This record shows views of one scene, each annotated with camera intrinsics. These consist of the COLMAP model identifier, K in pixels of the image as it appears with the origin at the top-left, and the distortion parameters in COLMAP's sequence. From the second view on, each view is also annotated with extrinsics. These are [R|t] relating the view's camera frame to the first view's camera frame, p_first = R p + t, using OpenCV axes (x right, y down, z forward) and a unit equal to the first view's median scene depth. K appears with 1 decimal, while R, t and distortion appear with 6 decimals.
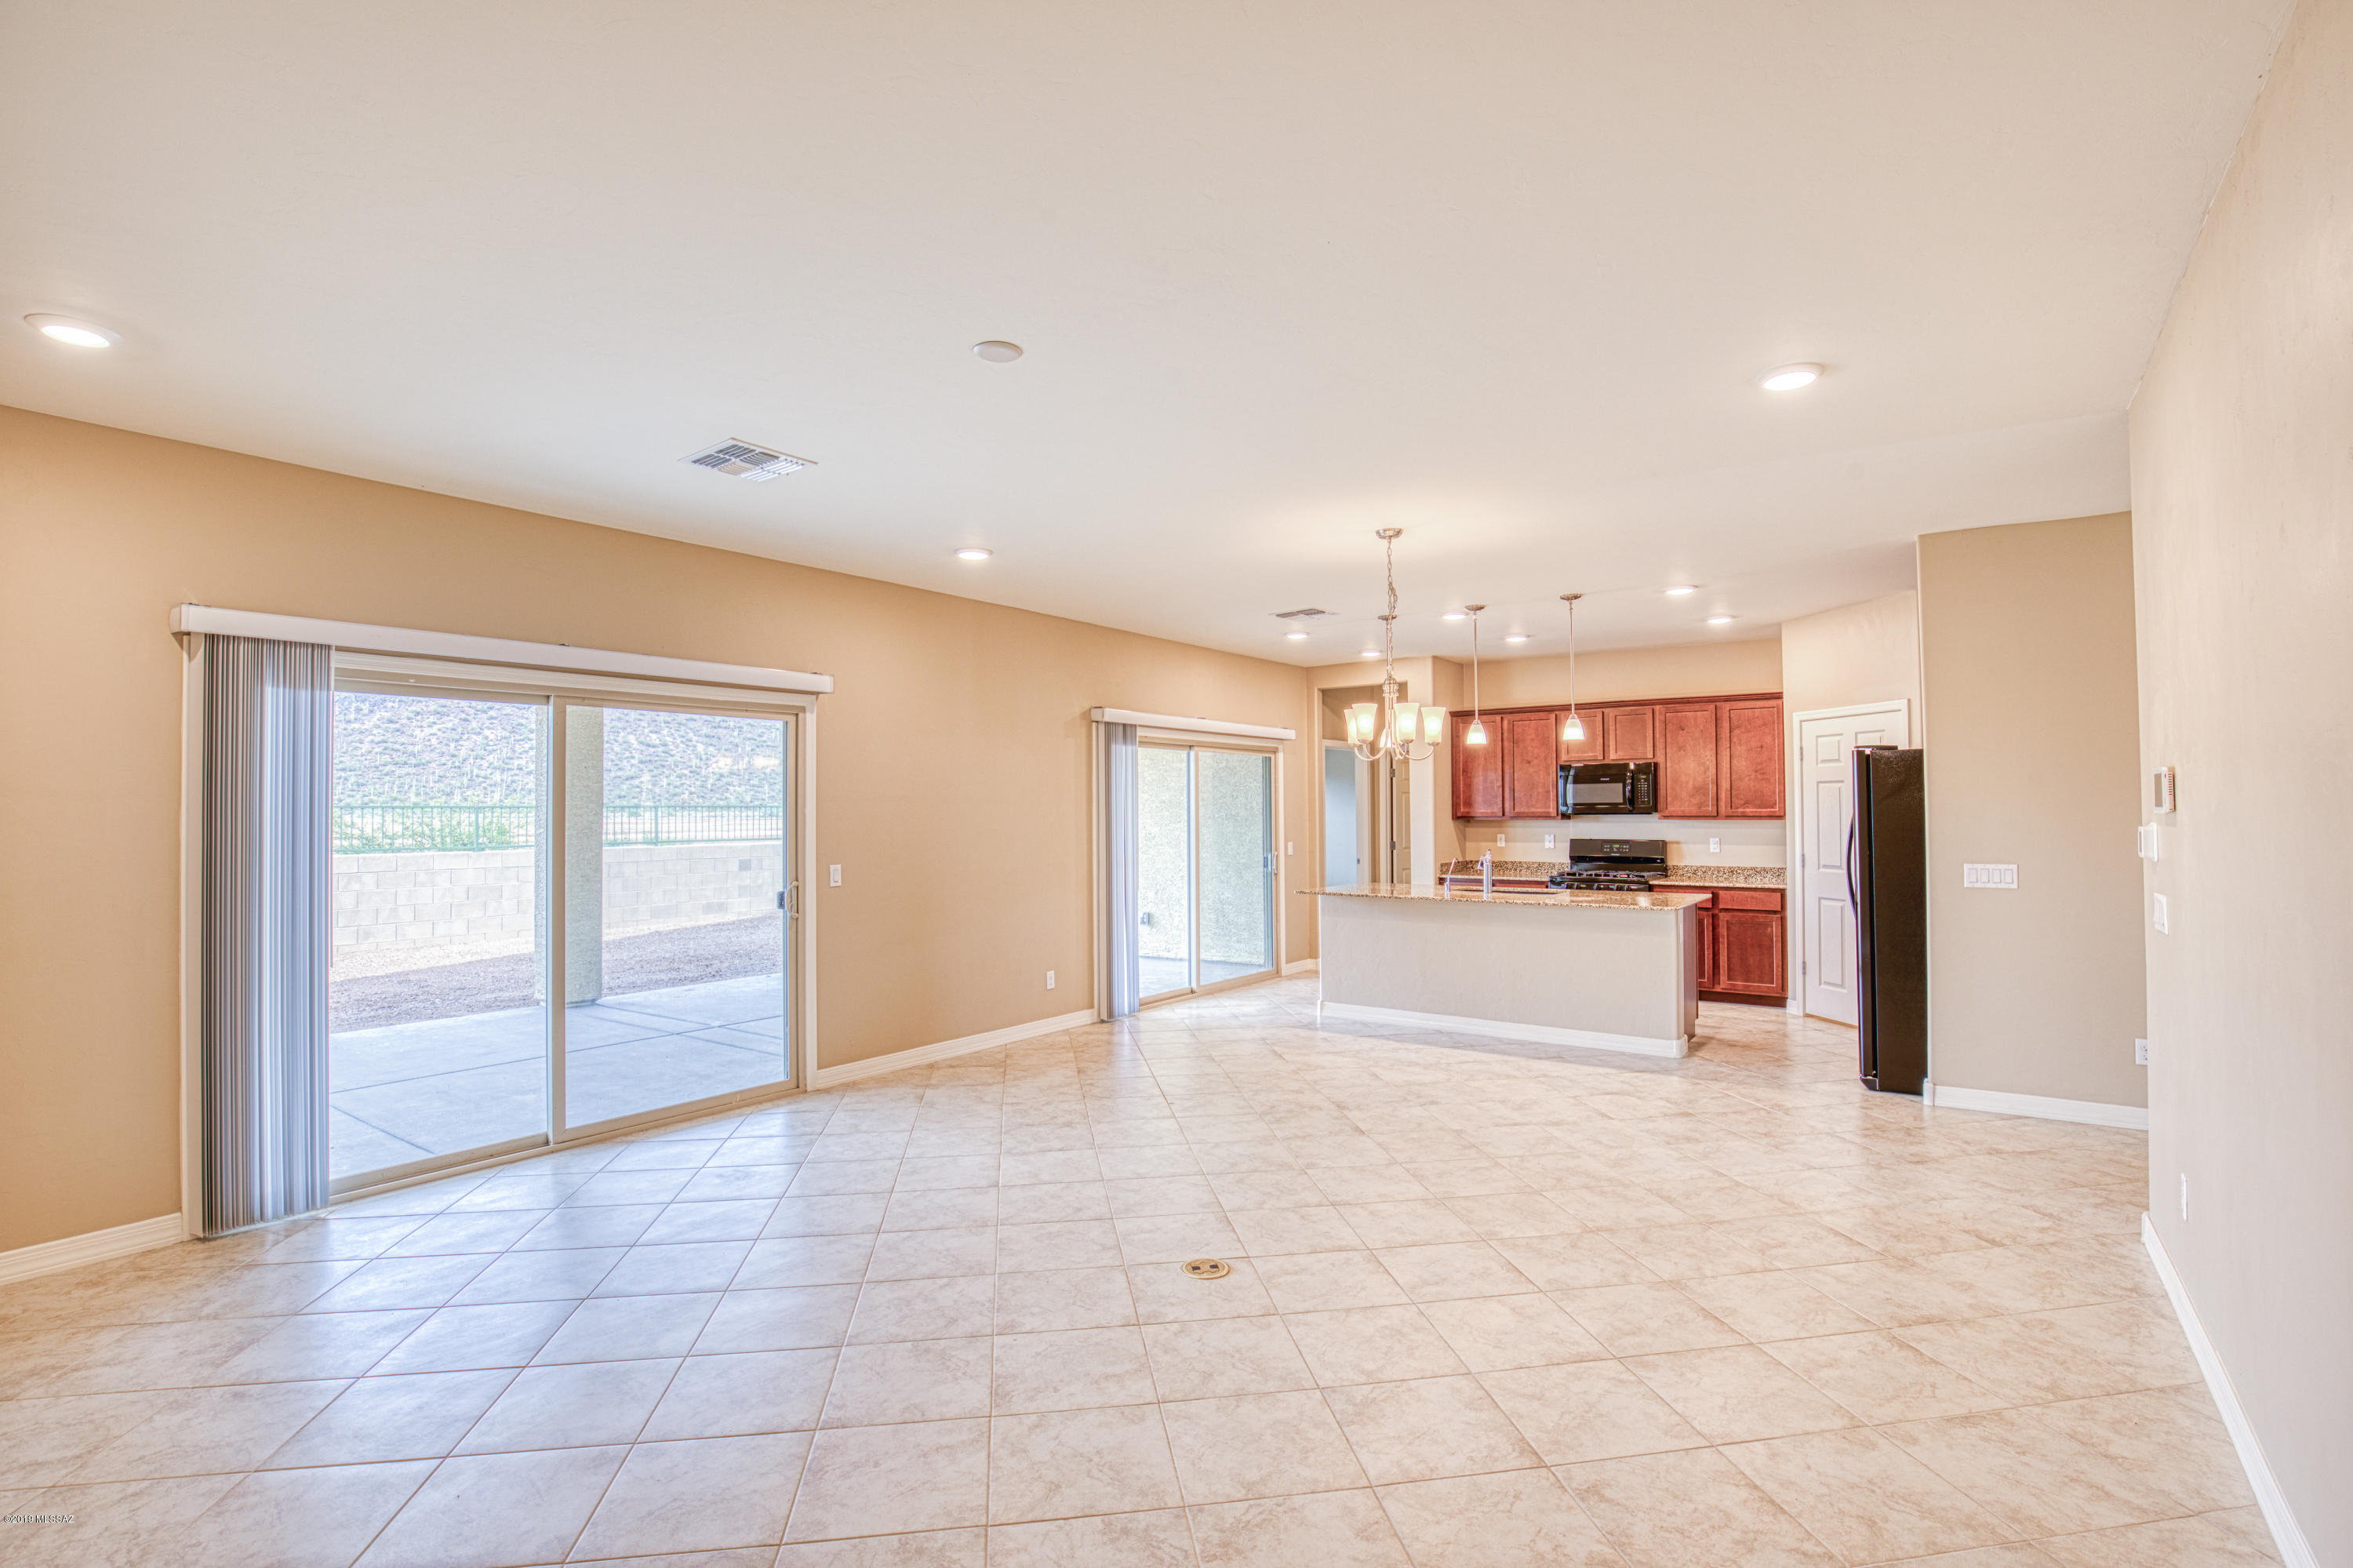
lens RADIAL K [[1074.5, 0, 1181.9], [0, 1074.5, 790.5], [0, 0, 1]] dist [-0.038799, 0.008148]
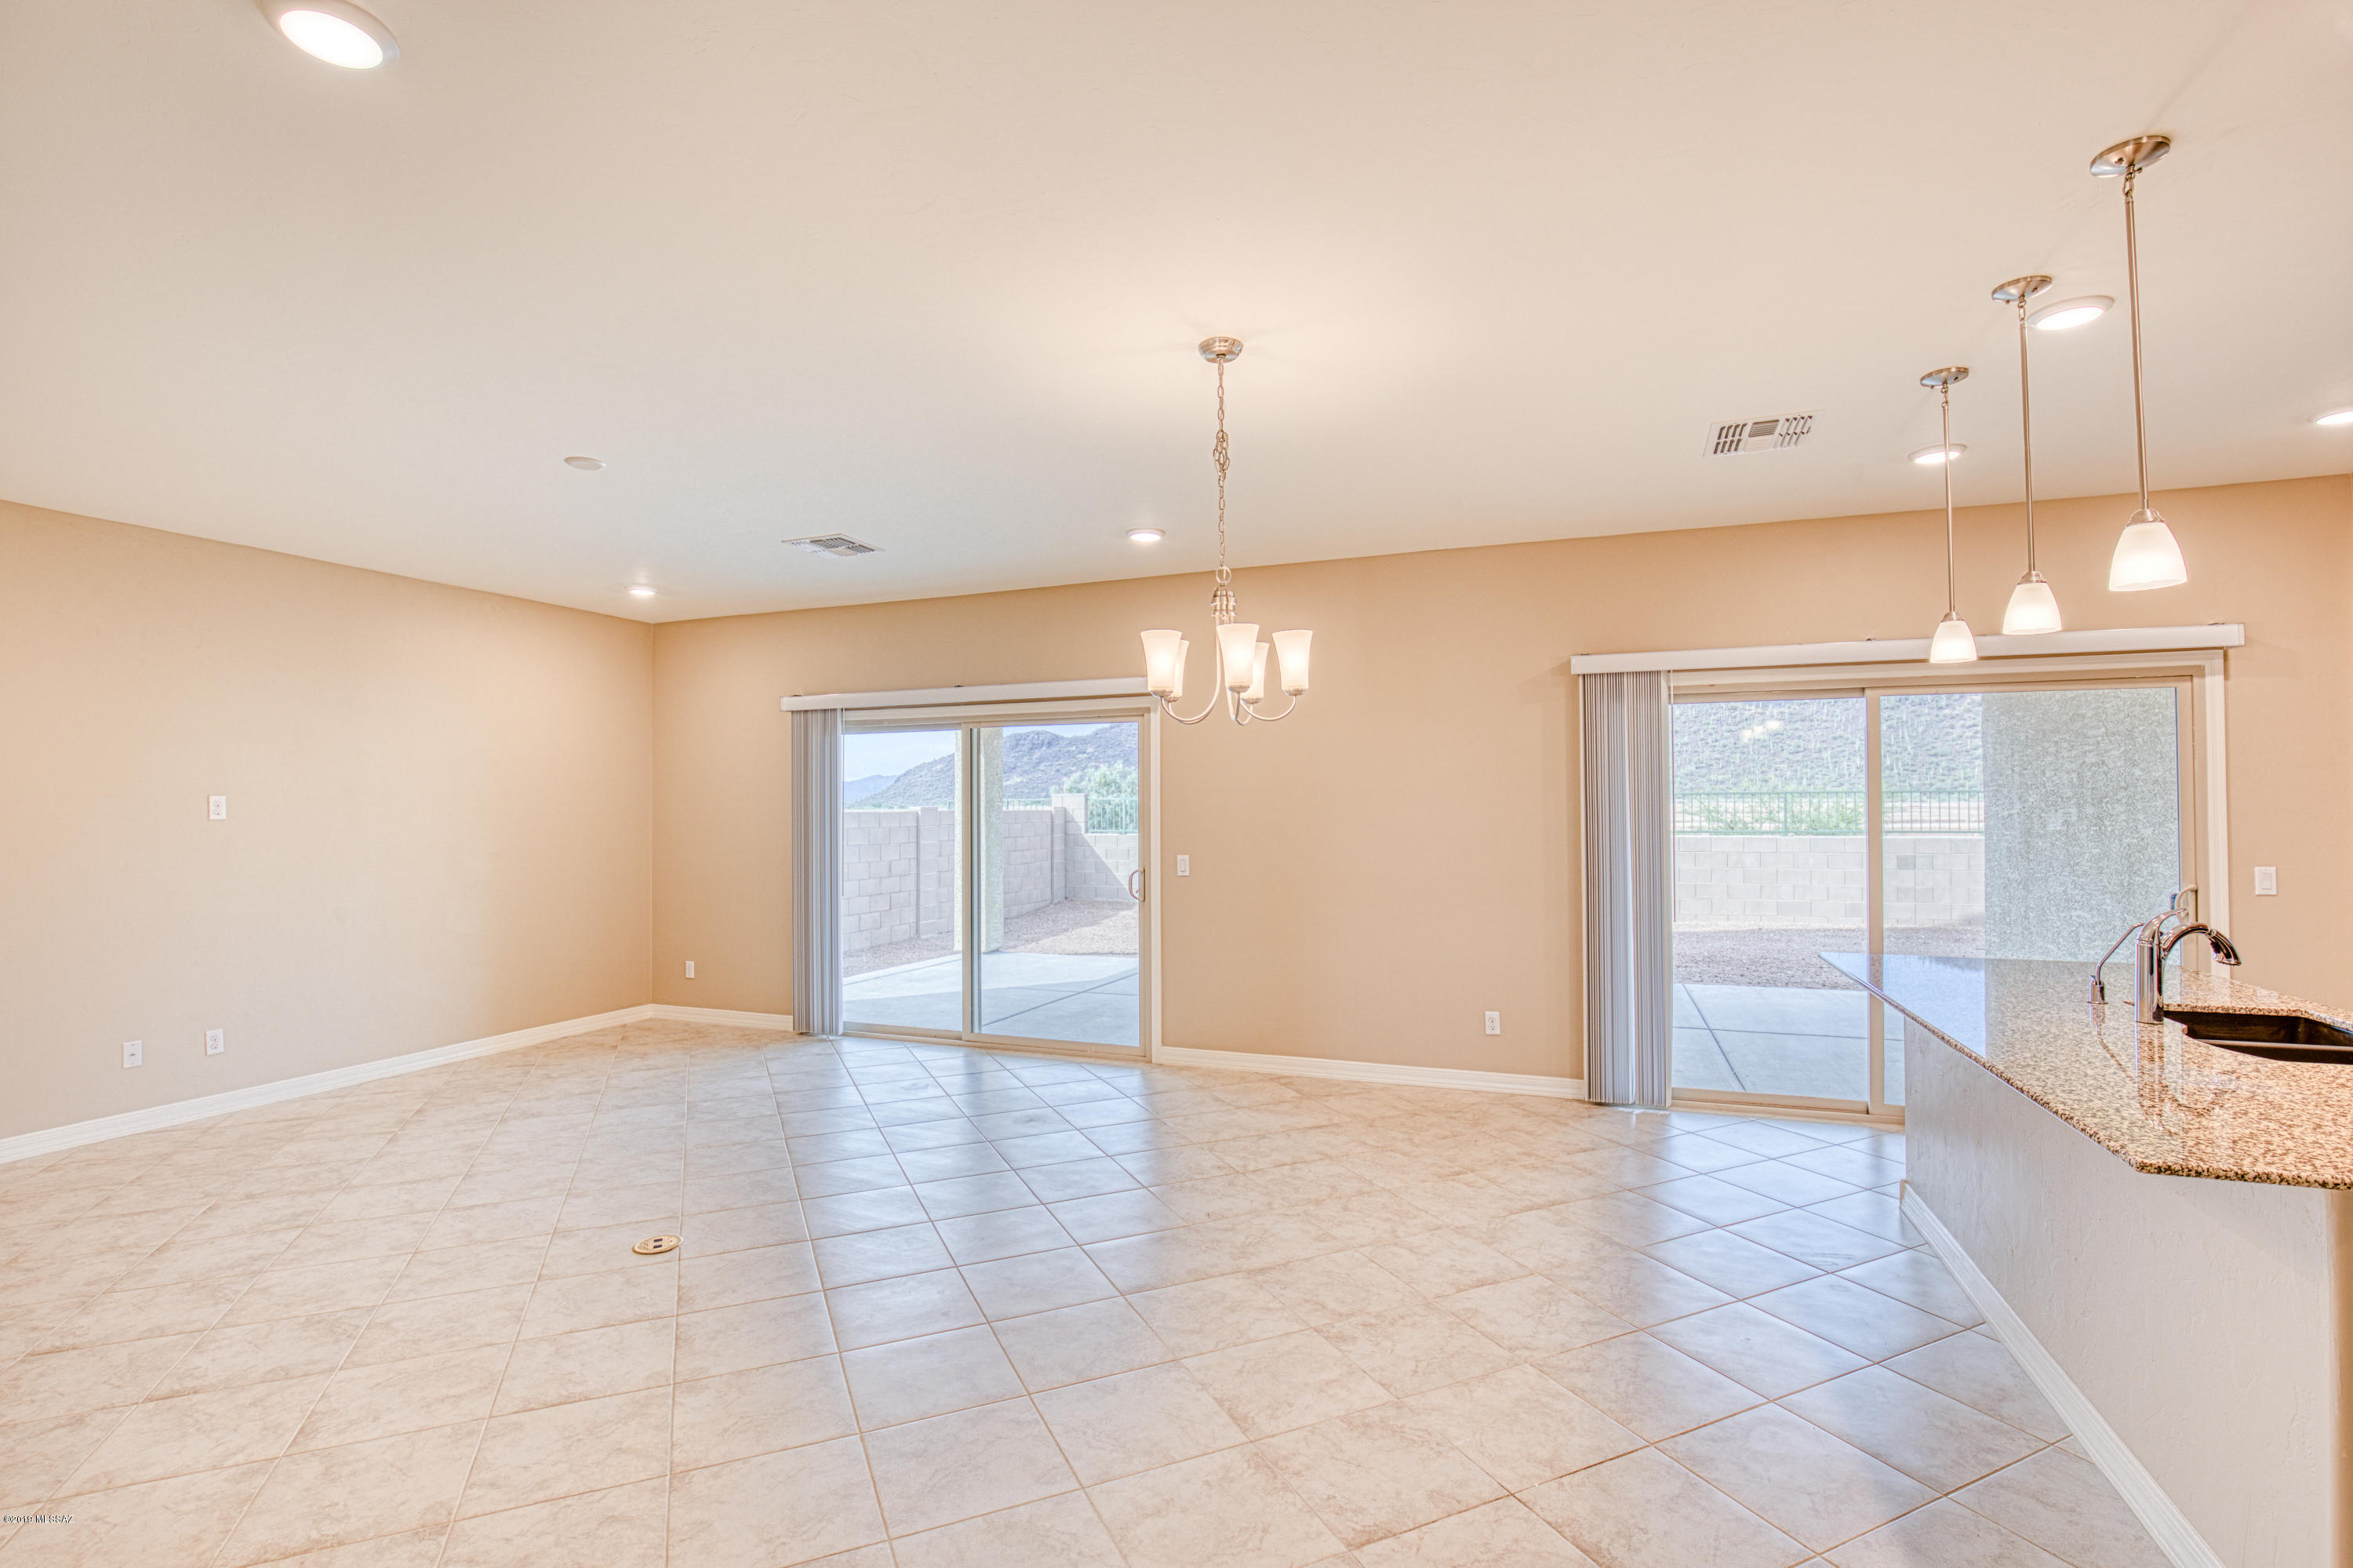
lens RADIAL K [[1074.5, 0, 1177.3], [0, 1074.5, 795.1], [0, 0, 1]] dist [-0.038799, 0.008148]
pose [[0.259715, -0.004968, -0.965673, 0.511568], [0.024174, 0.999707, 0.001358, 0.006786], [0.965383, -0.023697, 0.259759, 0.540064]]
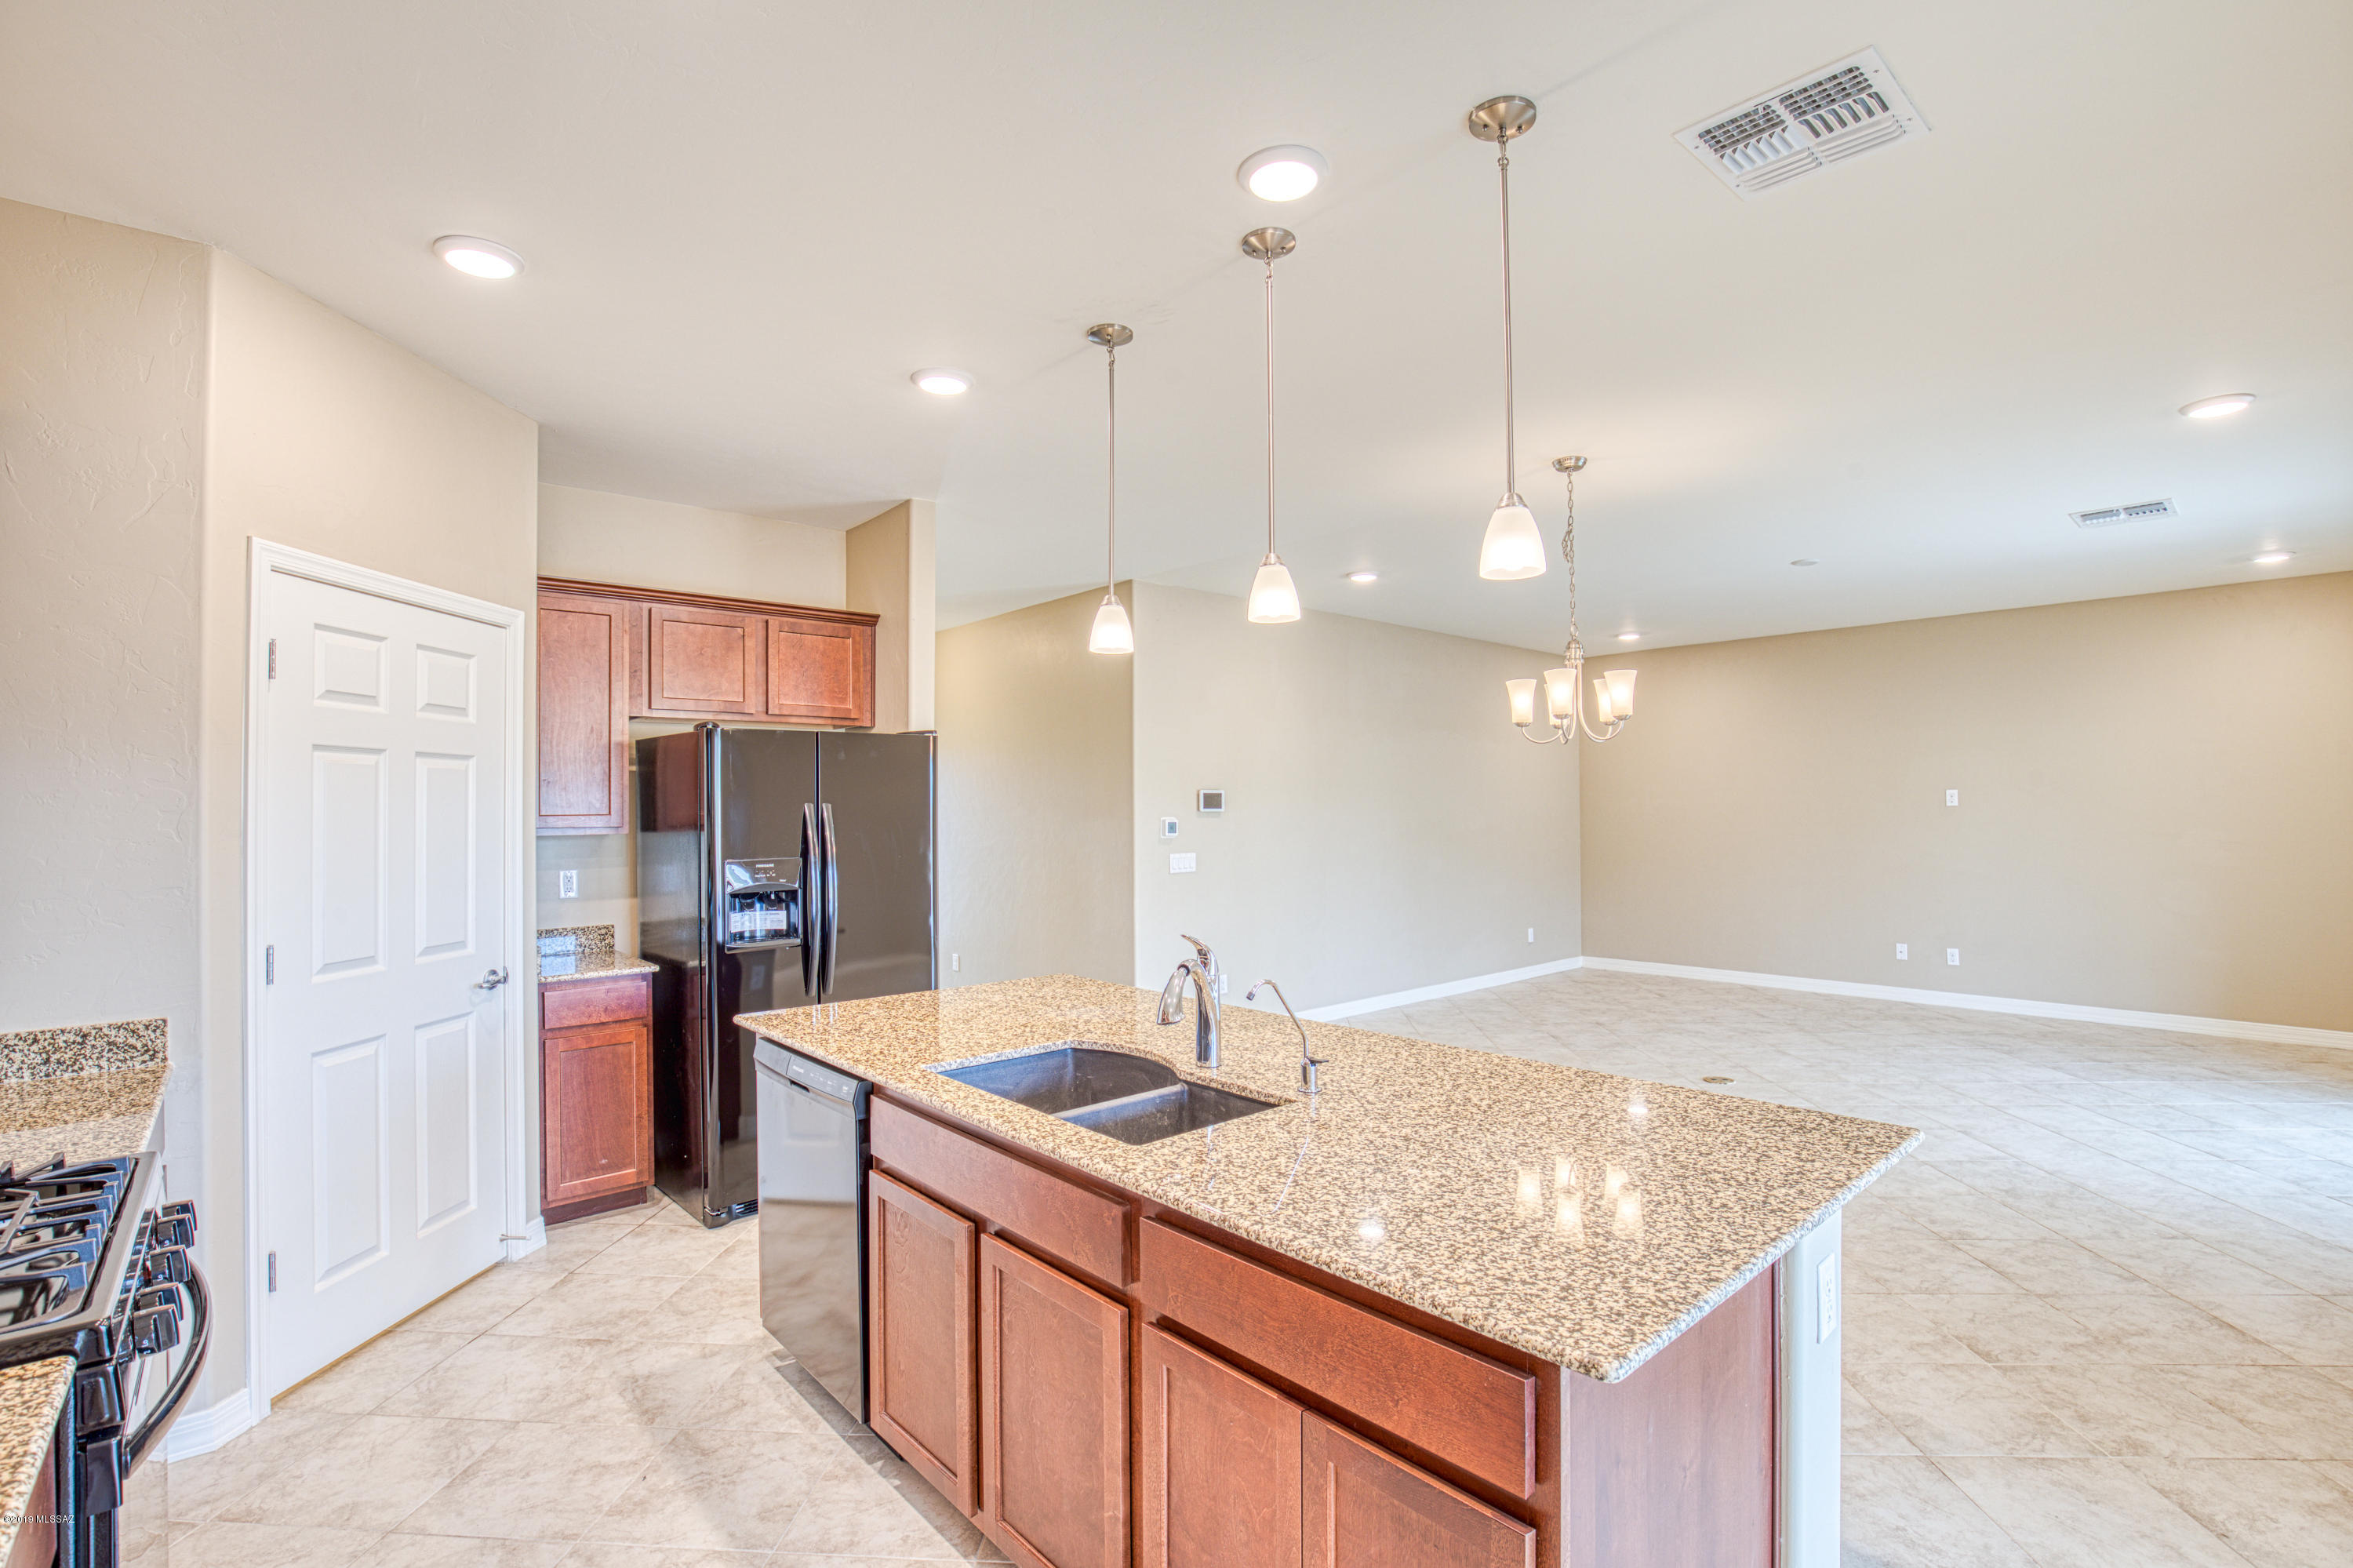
lens RADIAL K [[1074.5, 0, 1179.9], [0, 1074.5, 786.2], [0, 0, 1]] dist [-0.038799, 0.008148]
pose [[-0.976235, 0.017721, 0.215987, 0.208691], [0.009199, 0.999141, -0.040399, 0.023030], [-0.216518, -0.037452, -0.975560, 1.227615]]
